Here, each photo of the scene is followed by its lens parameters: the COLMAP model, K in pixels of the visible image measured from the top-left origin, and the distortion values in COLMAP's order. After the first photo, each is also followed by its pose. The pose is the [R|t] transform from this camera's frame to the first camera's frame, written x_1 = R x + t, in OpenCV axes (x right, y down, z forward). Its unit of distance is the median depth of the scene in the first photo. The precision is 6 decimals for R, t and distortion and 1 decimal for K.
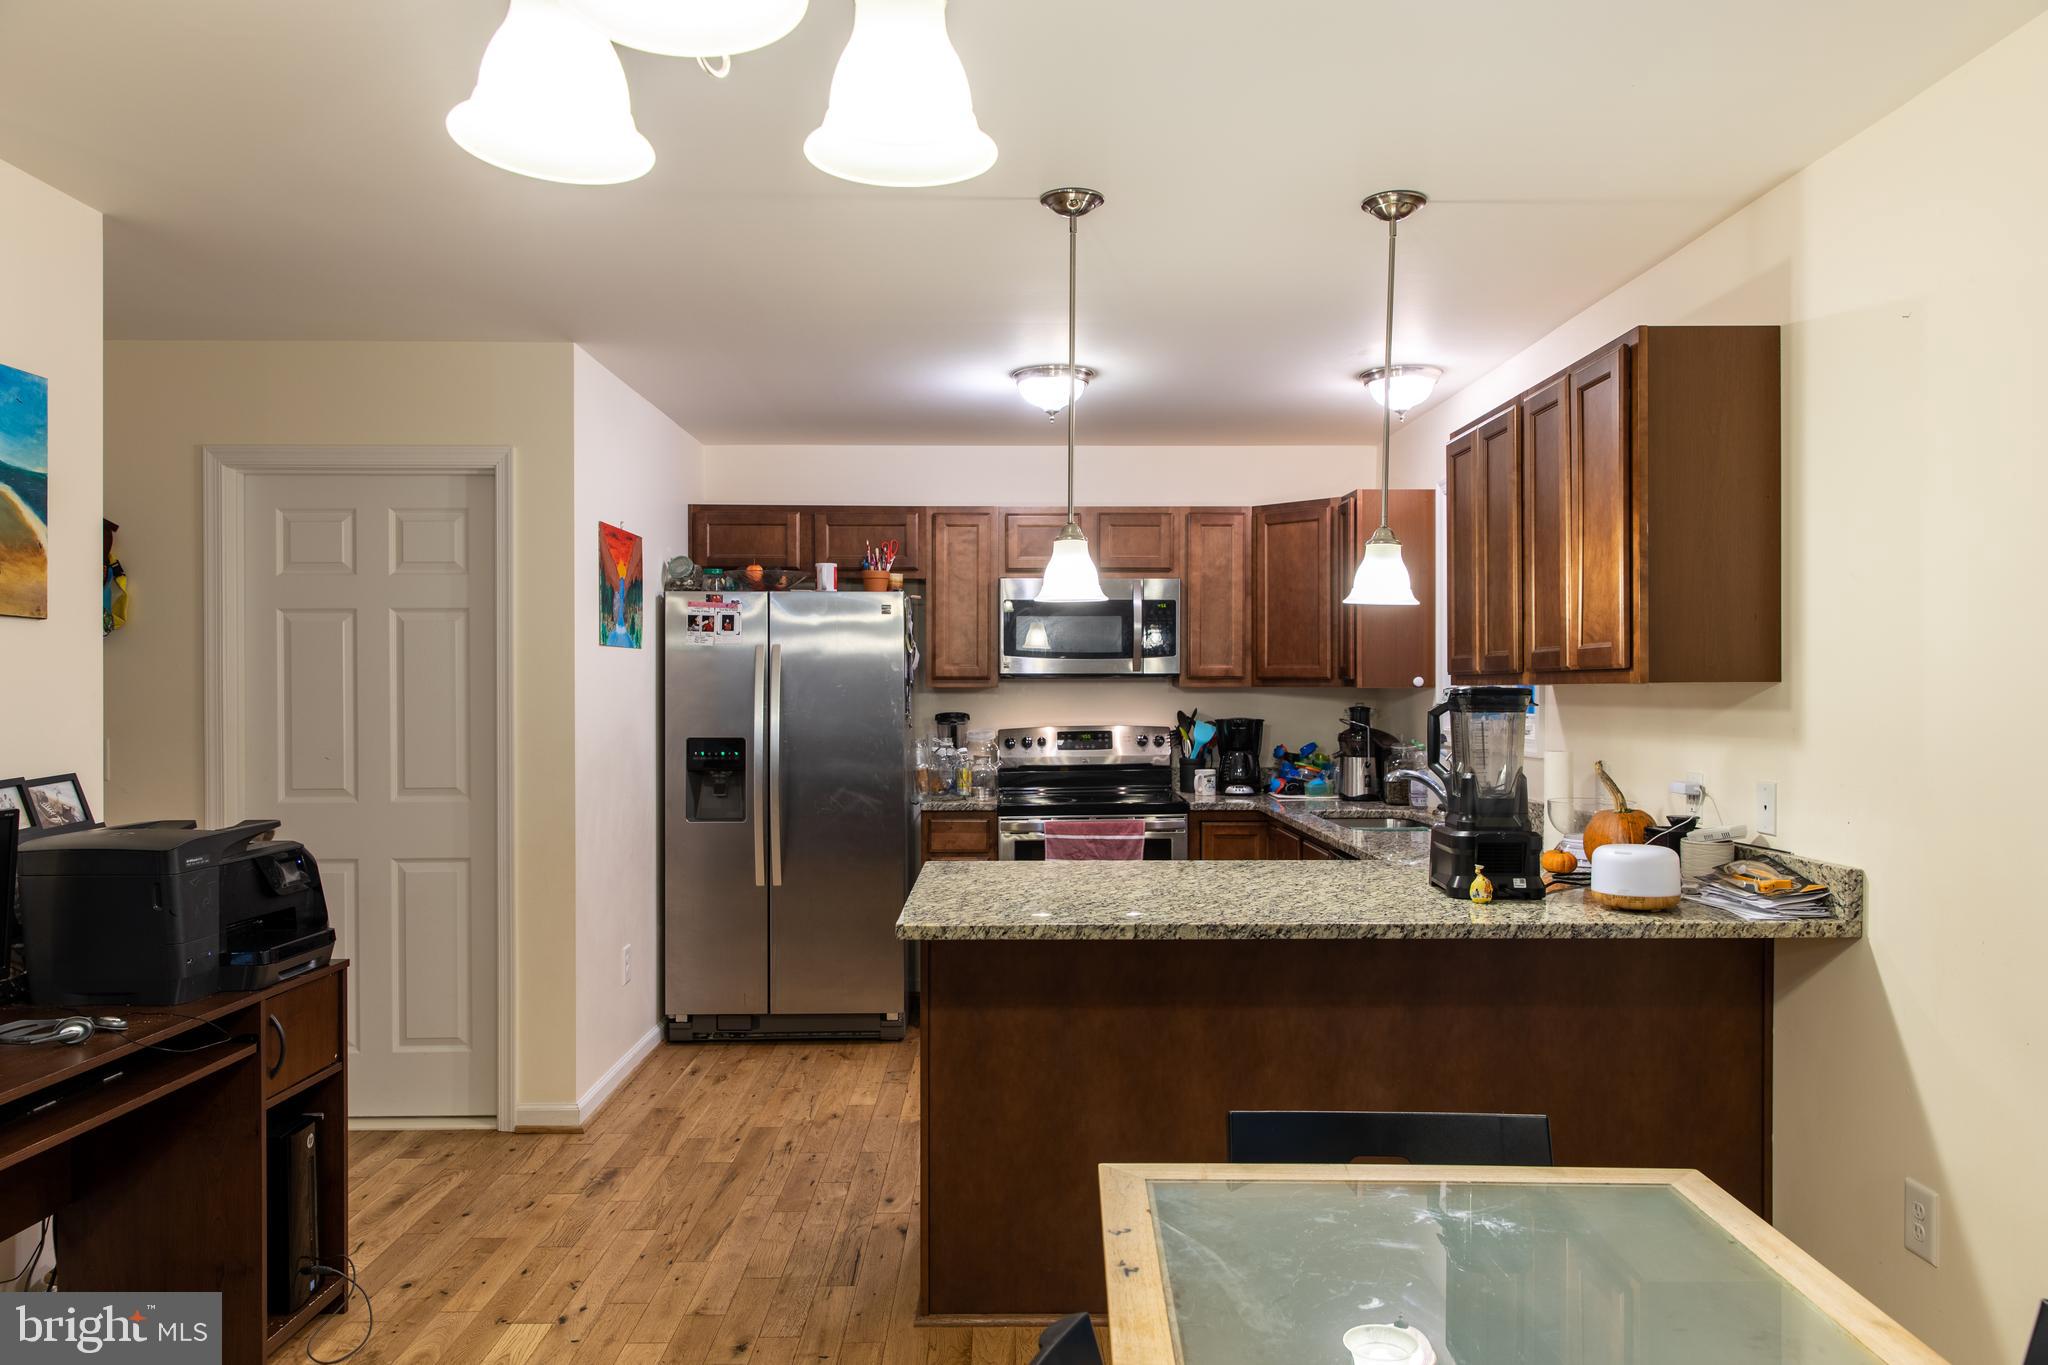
lens RADIAL K [[1387.7, 0, 1024.0], [0, 1387.7, 682.5], [0, 0, 1]] dist [0.004809, -0.000016]
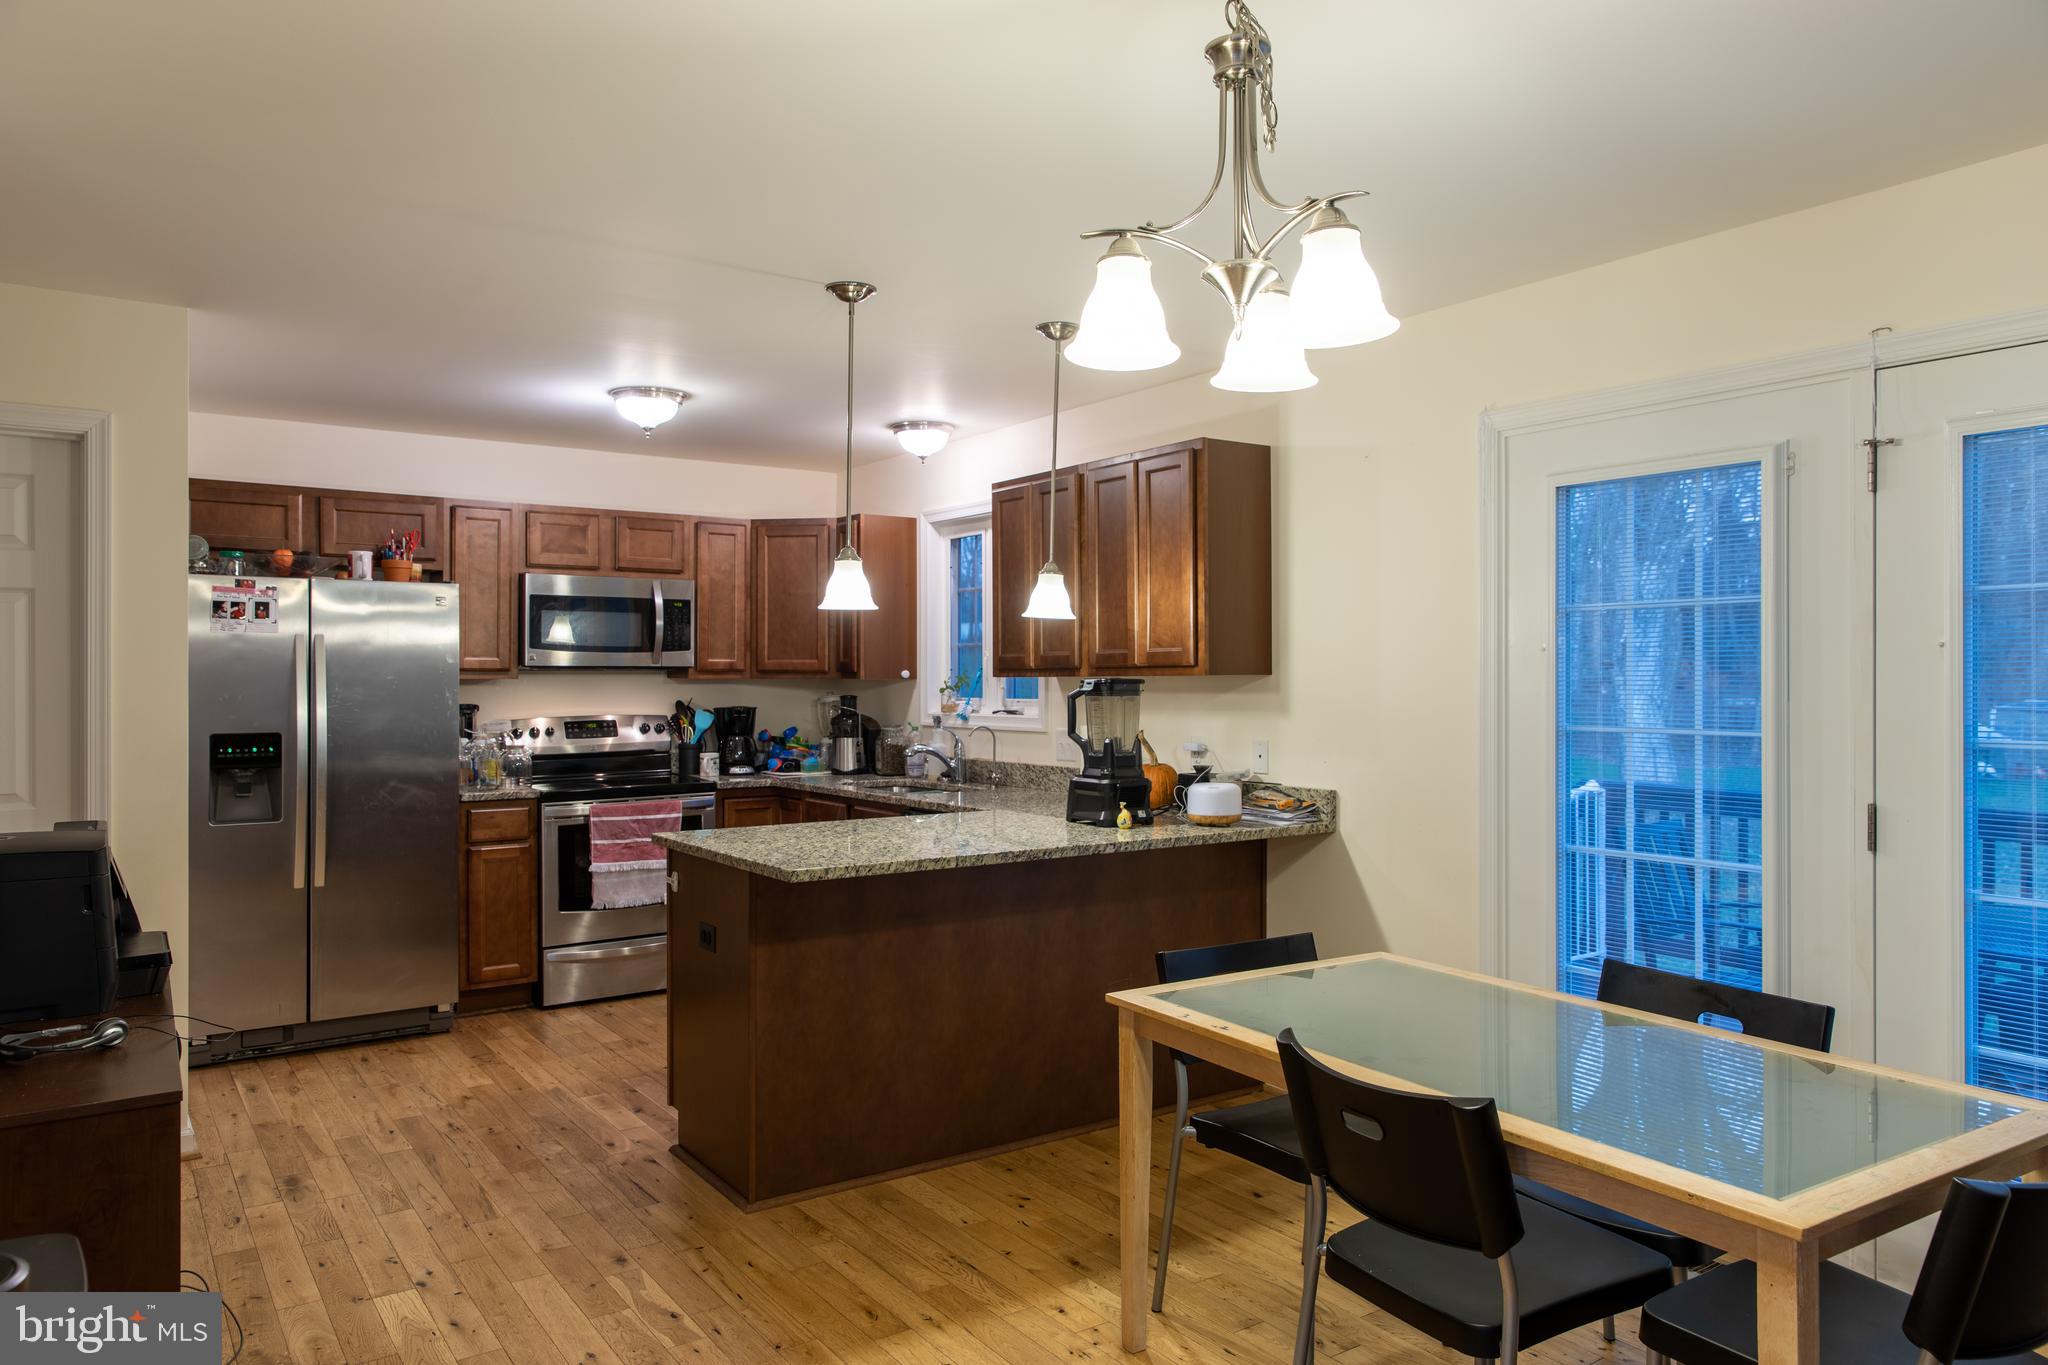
lens RADIAL K [[1420.8, 0, 1024.1], [0, 1420.8, 654.2], [0, 0, 1]] dist [0.003941, -0.001485]
pose [[0.819955, 0.009777, 0.572345, -0.342386], [-0.001539, 0.999888, -0.014876, 0.000243], [-0.572427, 0.011317, 0.819878, -0.083869]]
